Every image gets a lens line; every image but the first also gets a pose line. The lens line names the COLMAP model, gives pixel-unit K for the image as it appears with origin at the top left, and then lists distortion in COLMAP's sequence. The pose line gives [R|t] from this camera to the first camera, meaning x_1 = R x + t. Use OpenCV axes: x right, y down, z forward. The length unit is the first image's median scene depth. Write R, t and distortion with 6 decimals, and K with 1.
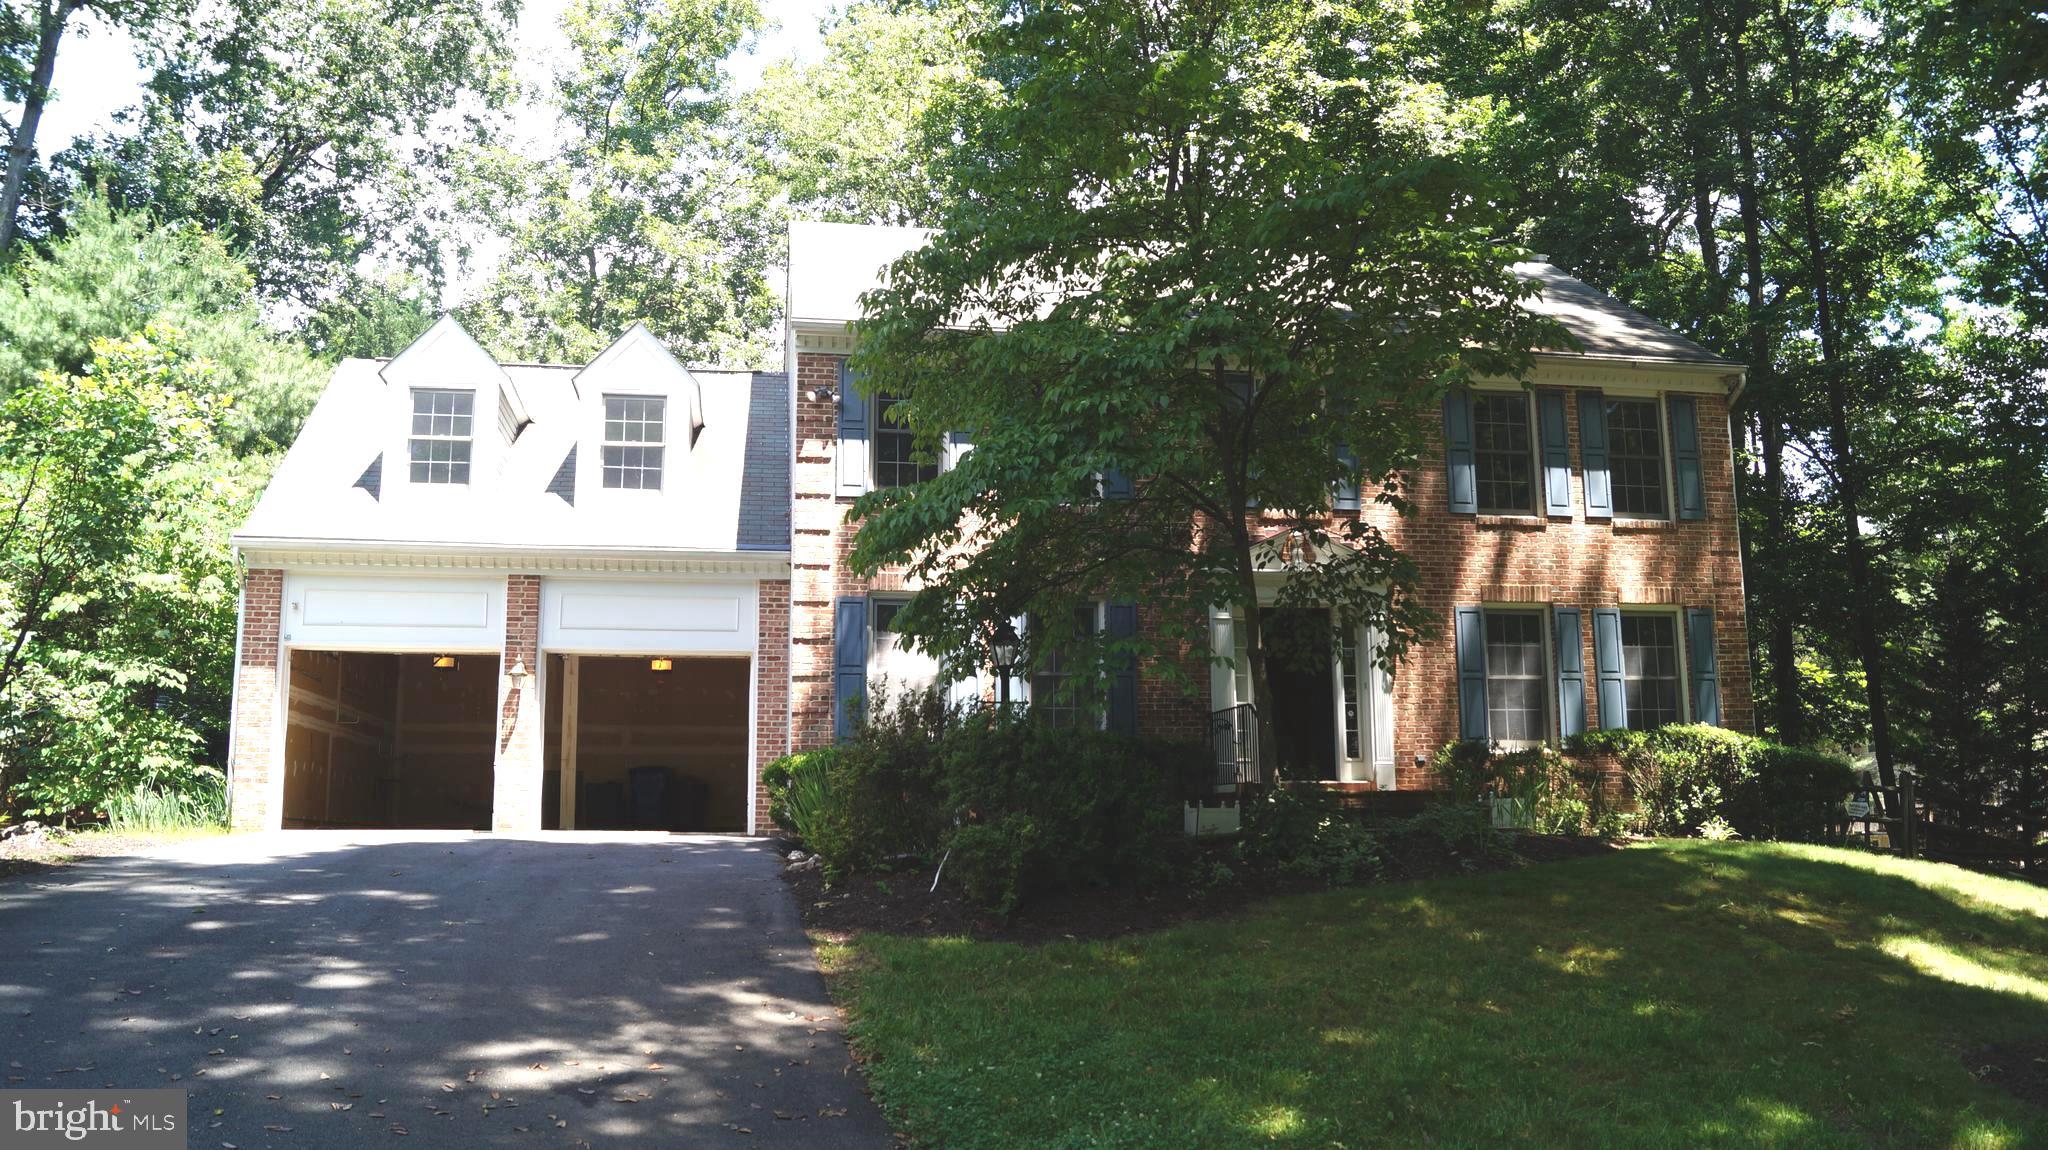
lens RADIAL K [[1614.1, 0, 1024.0], [0, 1614.1, 575.0], [0, 0, 1]] dist [-0.086334, 0.001805]
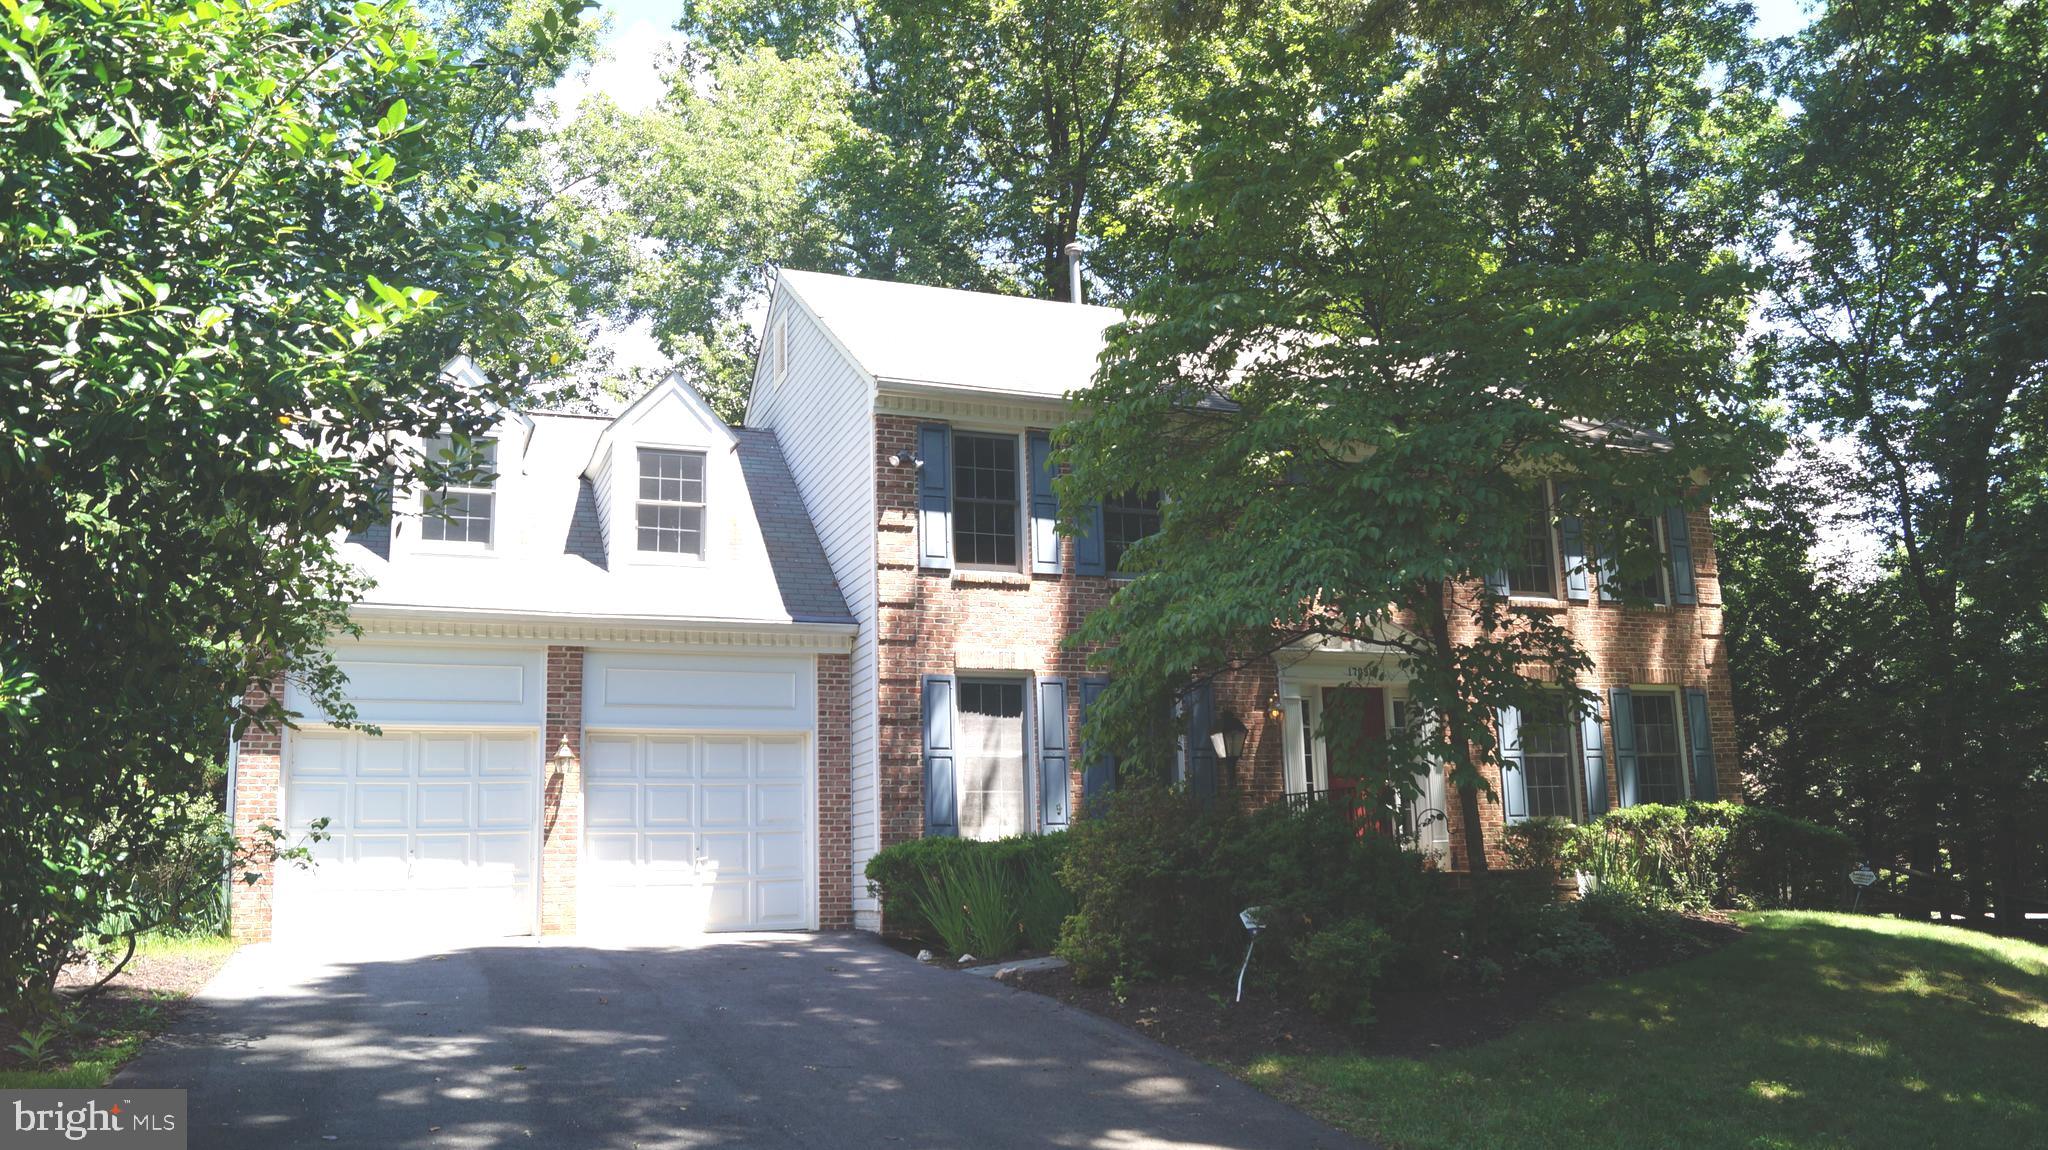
lens RADIAL K [[1614.1, 0, 1024.0], [0, 1614.1, 575.0], [0, 0, 1]] dist [-0.086334, 0.001805]
pose [[0.975789, 0.021517, 0.217652, -0.252017], [-0.014870, 0.999373, -0.032130, -0.014559], [-0.218207, 0.028116, 0.975497, 0.063064]]
